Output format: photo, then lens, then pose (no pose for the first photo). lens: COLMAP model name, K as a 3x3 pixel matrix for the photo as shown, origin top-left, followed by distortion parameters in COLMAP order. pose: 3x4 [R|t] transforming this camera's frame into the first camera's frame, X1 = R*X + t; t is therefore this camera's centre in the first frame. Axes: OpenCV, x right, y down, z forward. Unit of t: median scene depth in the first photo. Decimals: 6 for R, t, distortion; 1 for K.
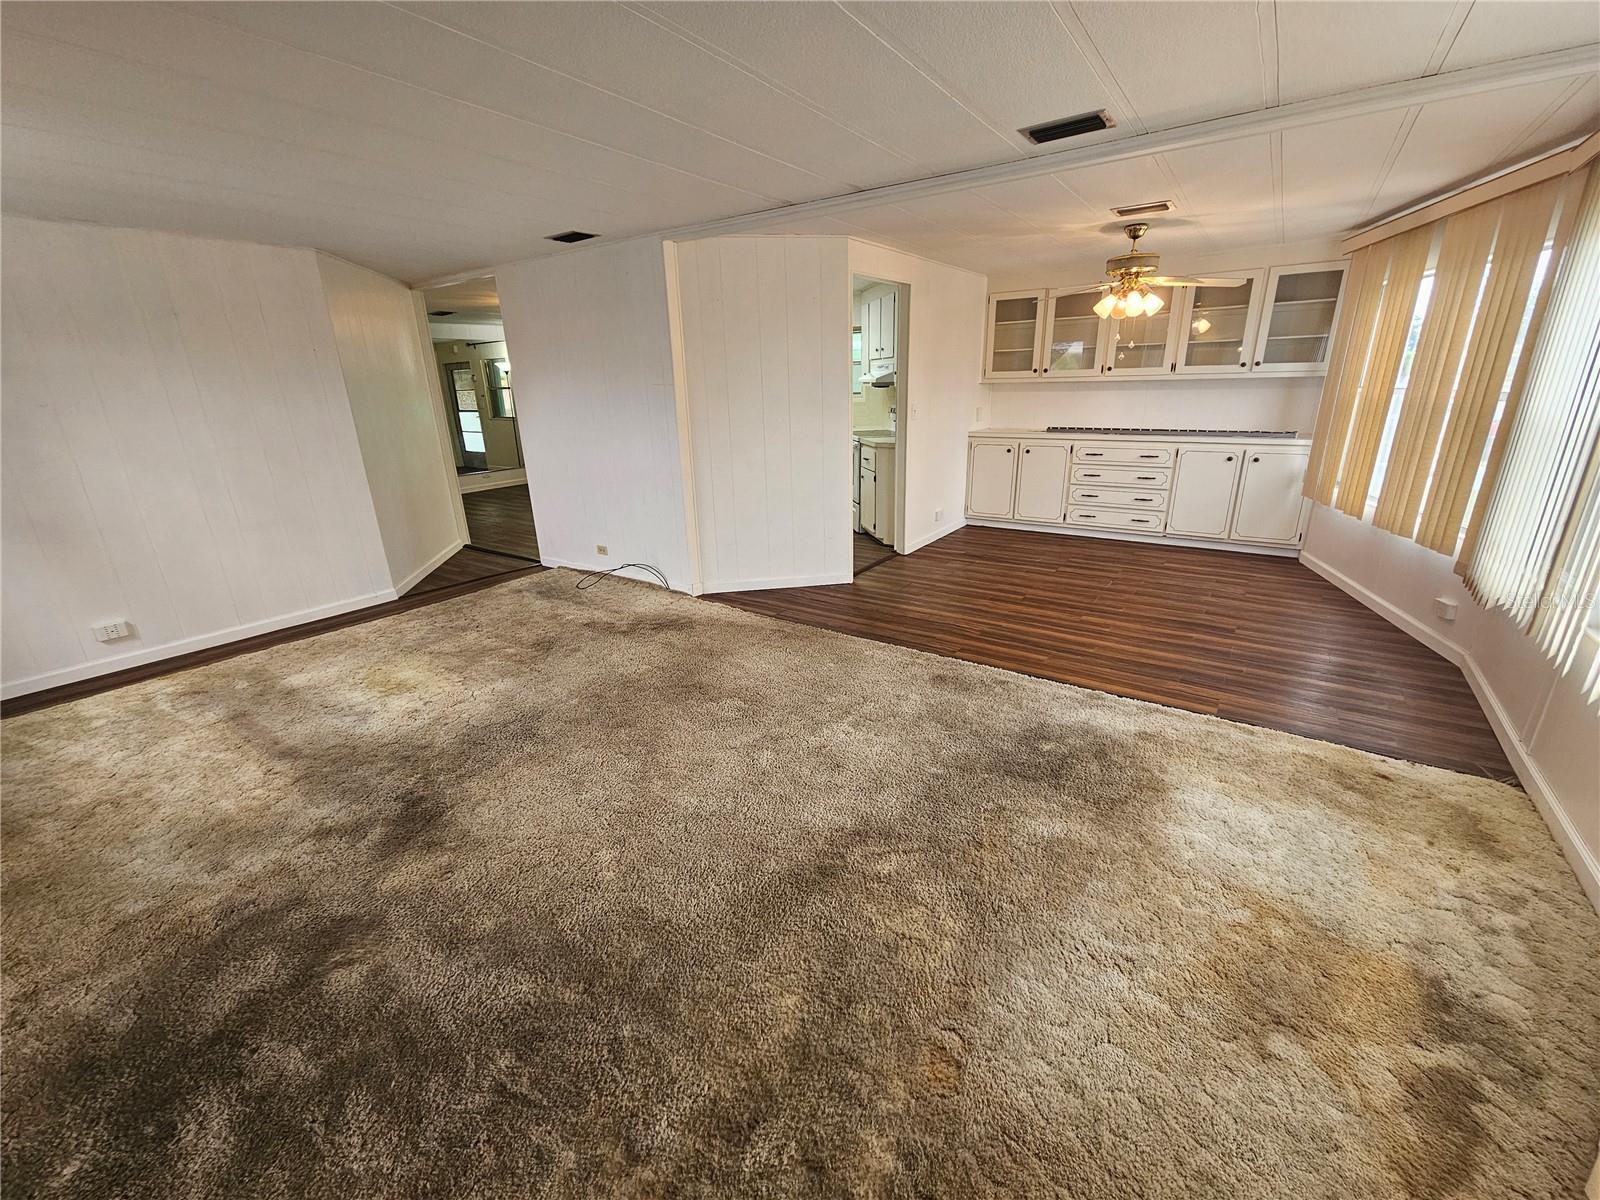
lens RADIAL K [[656.9, 0, 800.7], [0, 656.9, 607.1], [0, 0, 1]] dist [0.000453, 0.000264]
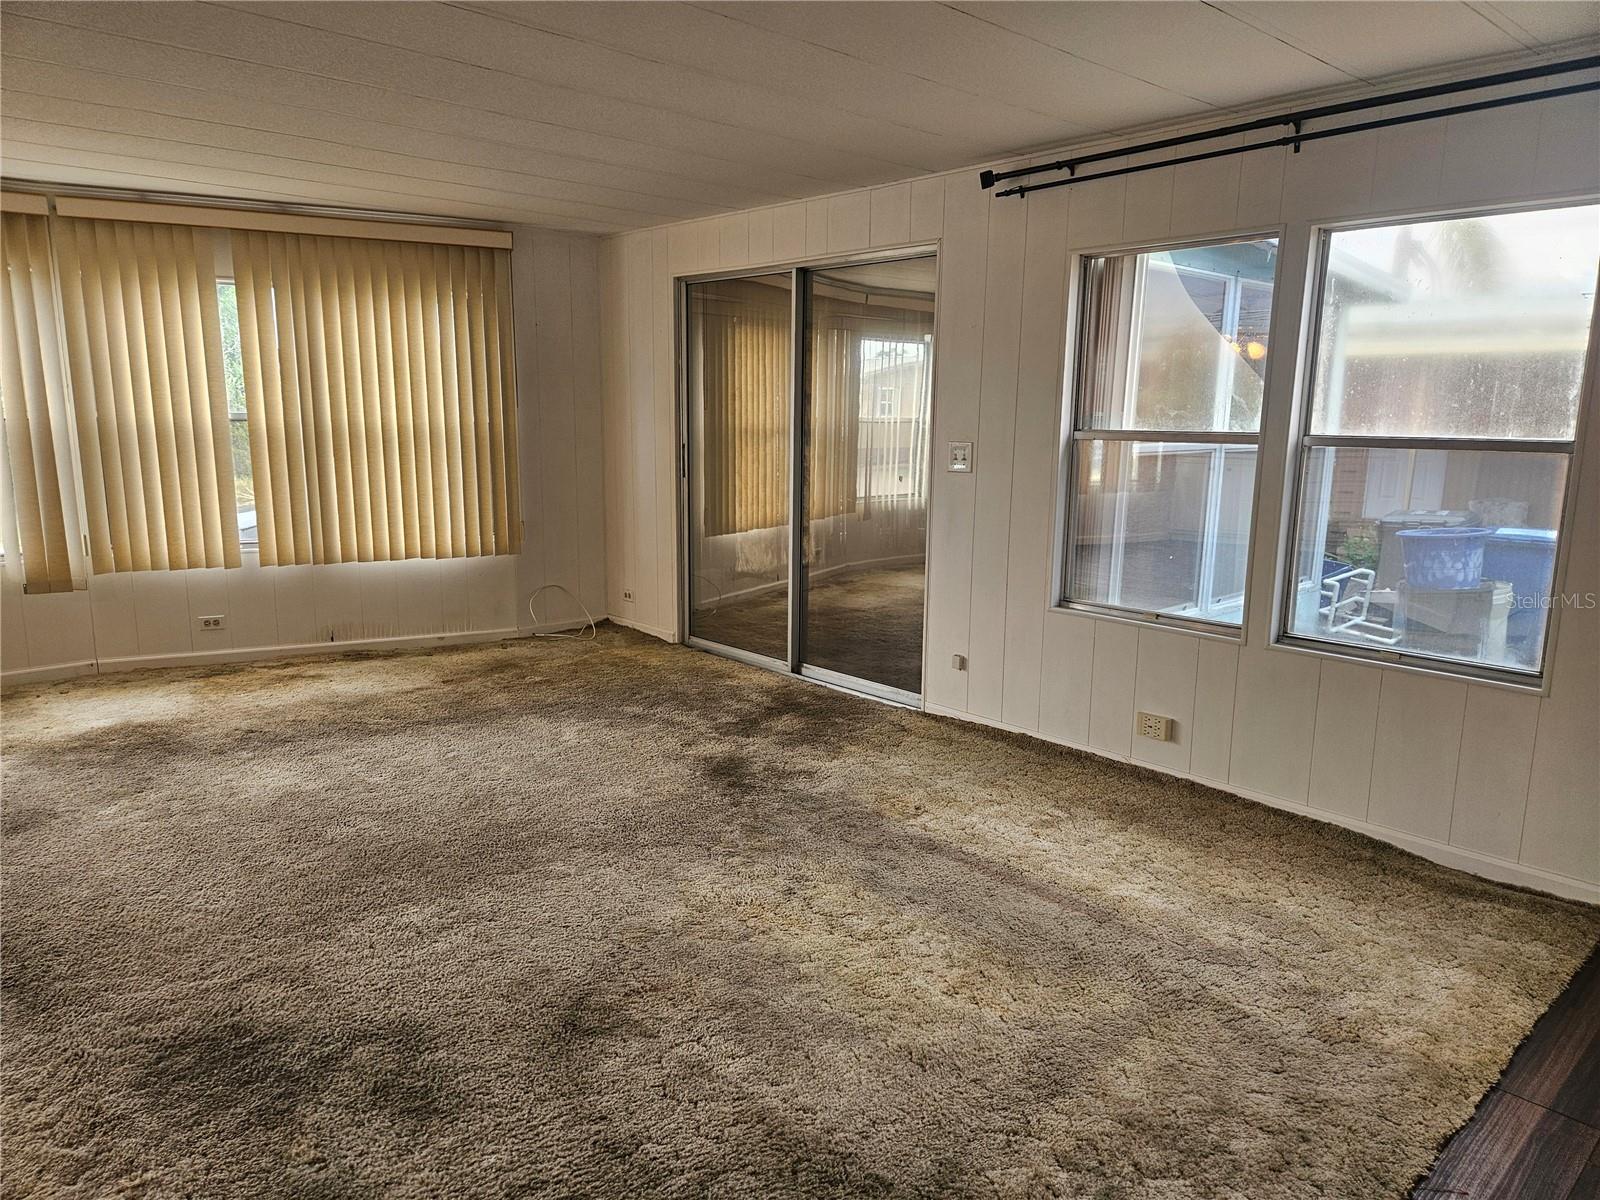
lens RADIAL K [[1056.6, 0, 793.2], [0, 1056.6, 610.0], [0, 0, 1]] dist [0.095338, -0.100544]
pose [[-0.975958, -0.022429, 0.216803, -0.599537], [0.089185, 0.866516, 0.491116, -0.420600], [-0.198879, 0.498644, -0.843683, 1.301961]]
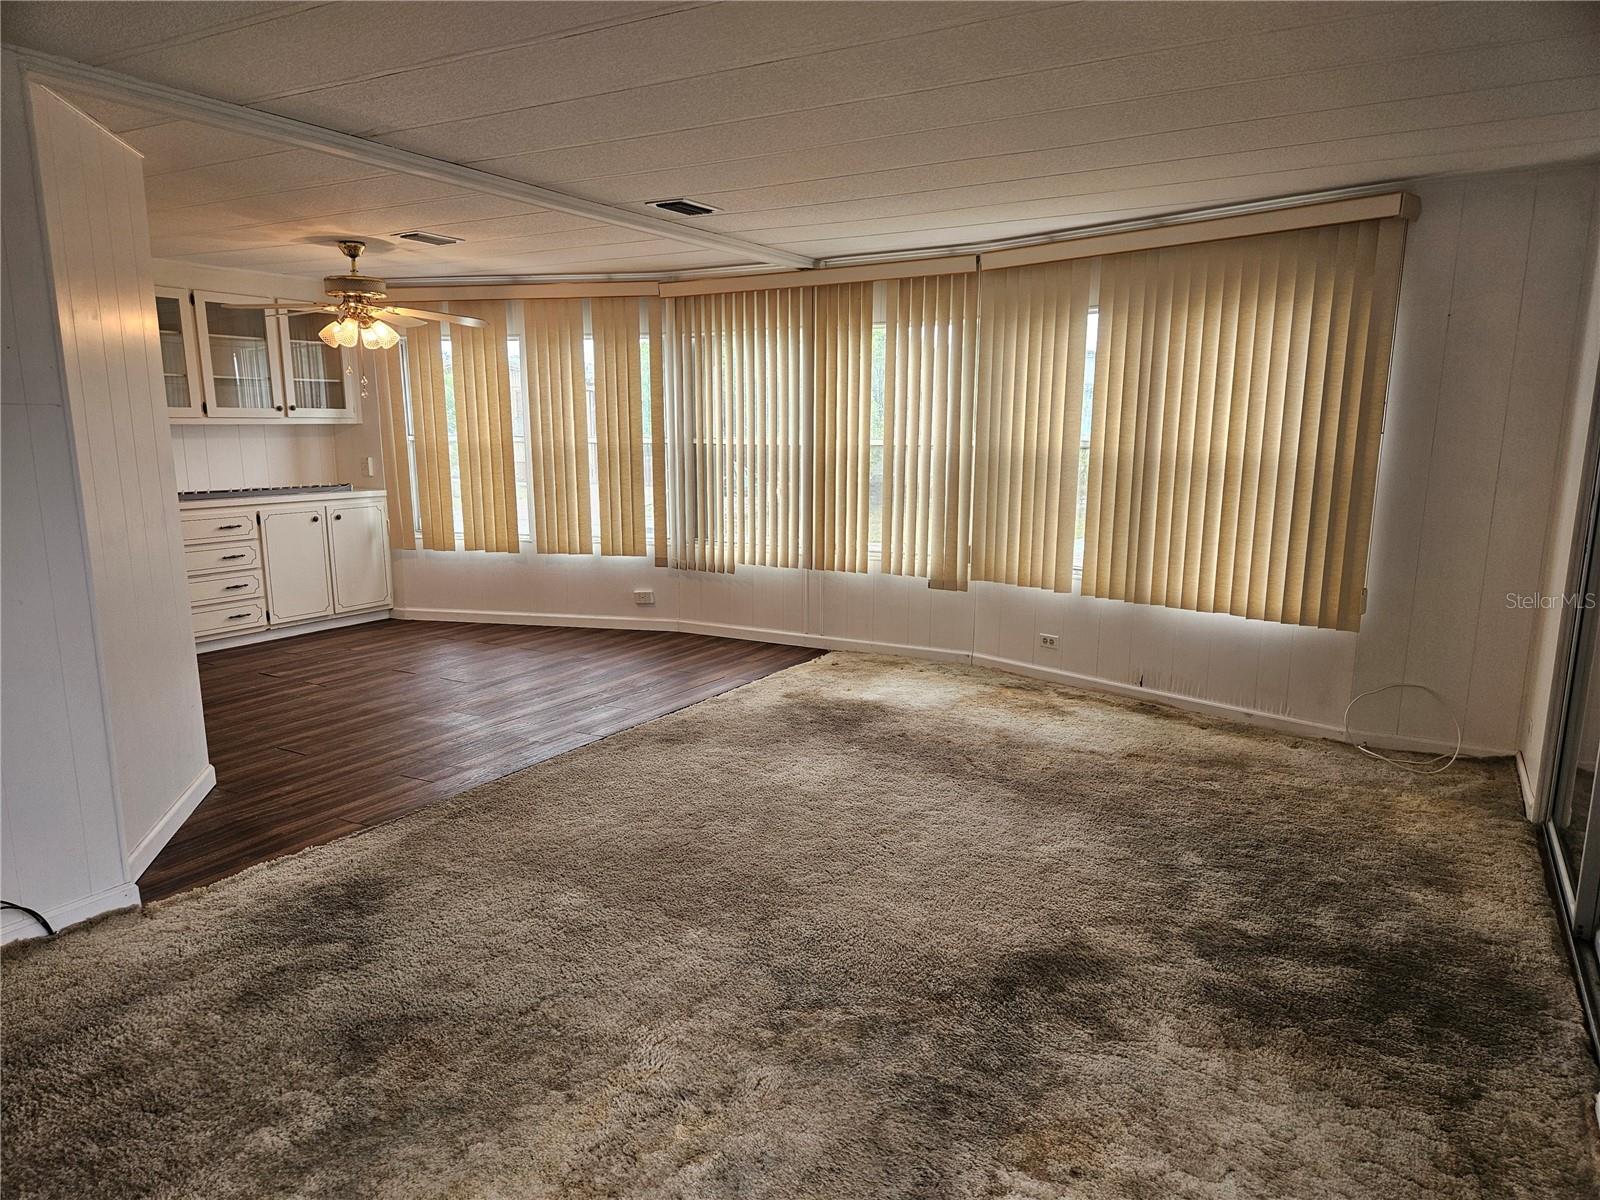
lens RADIAL K [[1066.5, 0, 798.3], [0, 1066.5, 630.5], [0, 0, 1]] dist [0.041356, -0.003676]
pose [[-0.085929, -0.165979, 0.982378, -0.946267], [0.327258, 0.926612, 0.185182, -0.188910], [-0.941020, 0.337404, -0.025305, 0.655041]]
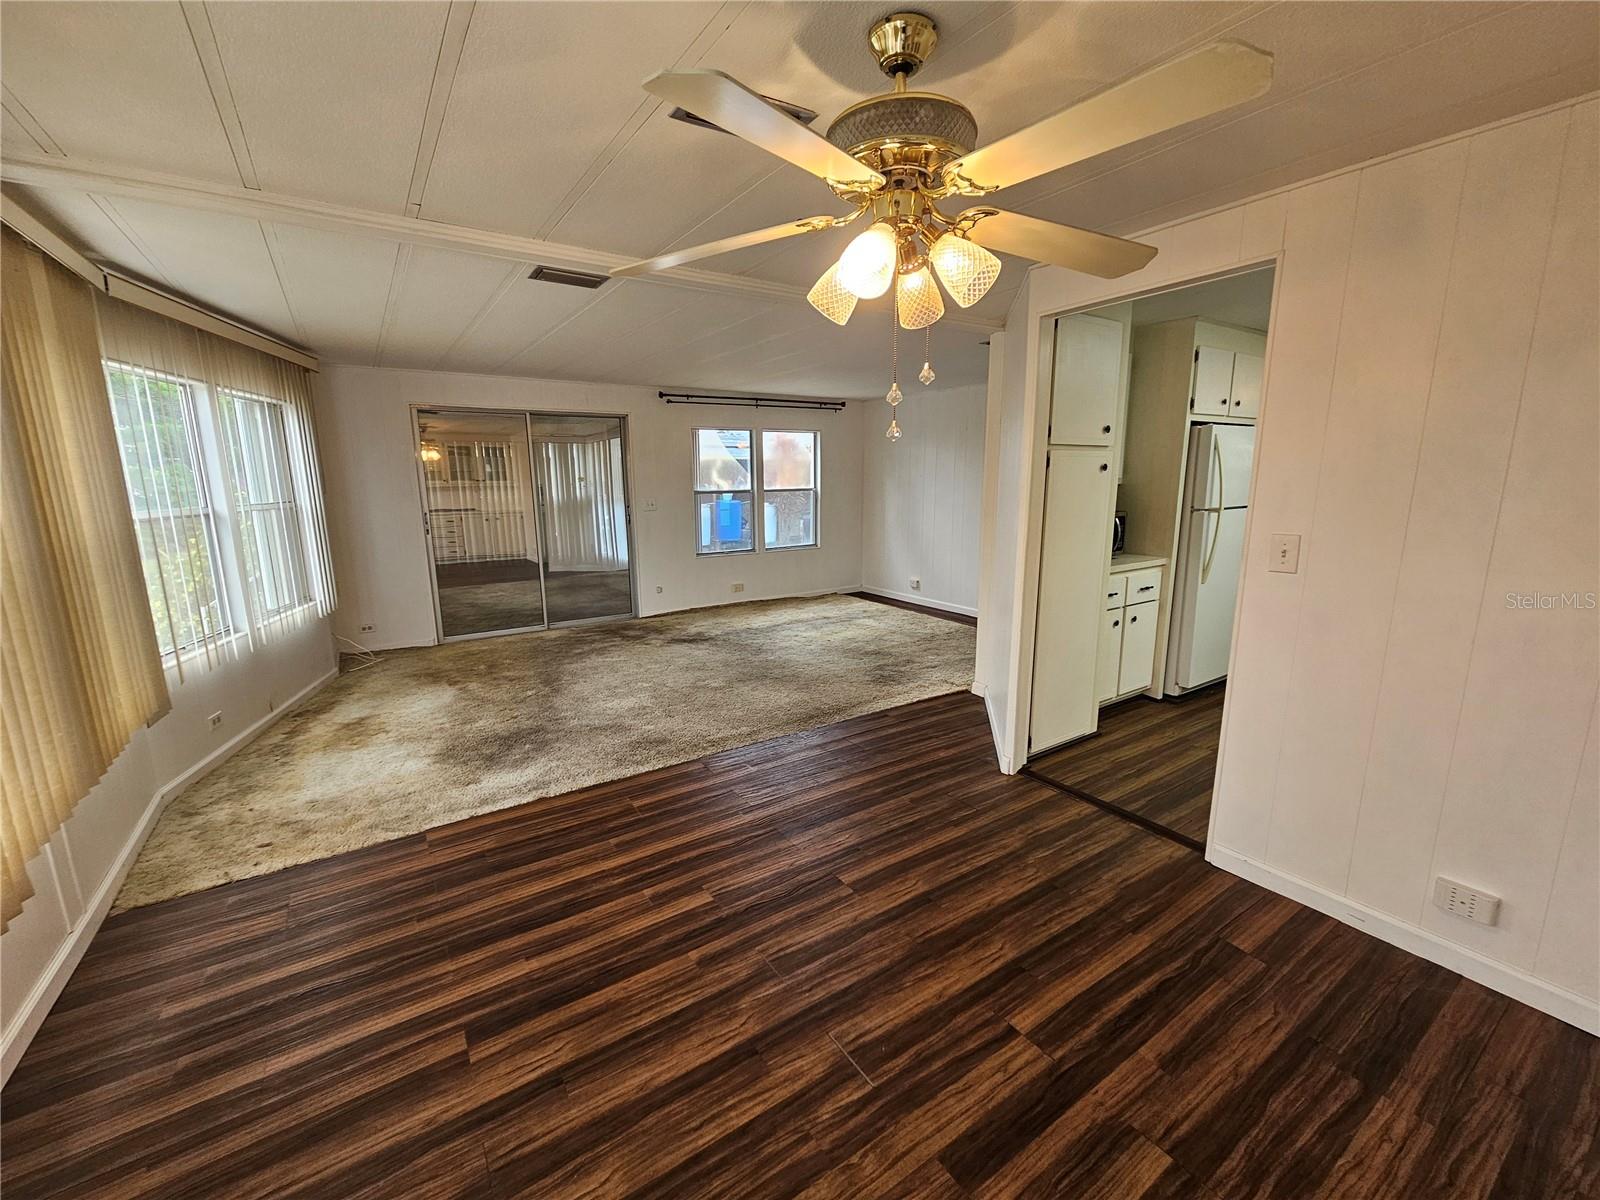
lens RADIAL K [[656.9, 0, 800.7], [0, 656.9, 607.1], [0, 0, 1]] dist [0.000453, 0.000264]
pose [[-0.359868, 0.212176, -0.908557, 0.858324], [-0.289677, 0.900265, 0.324977, -0.412200], [0.886895, 0.380137, -0.262515, 1.121536]]
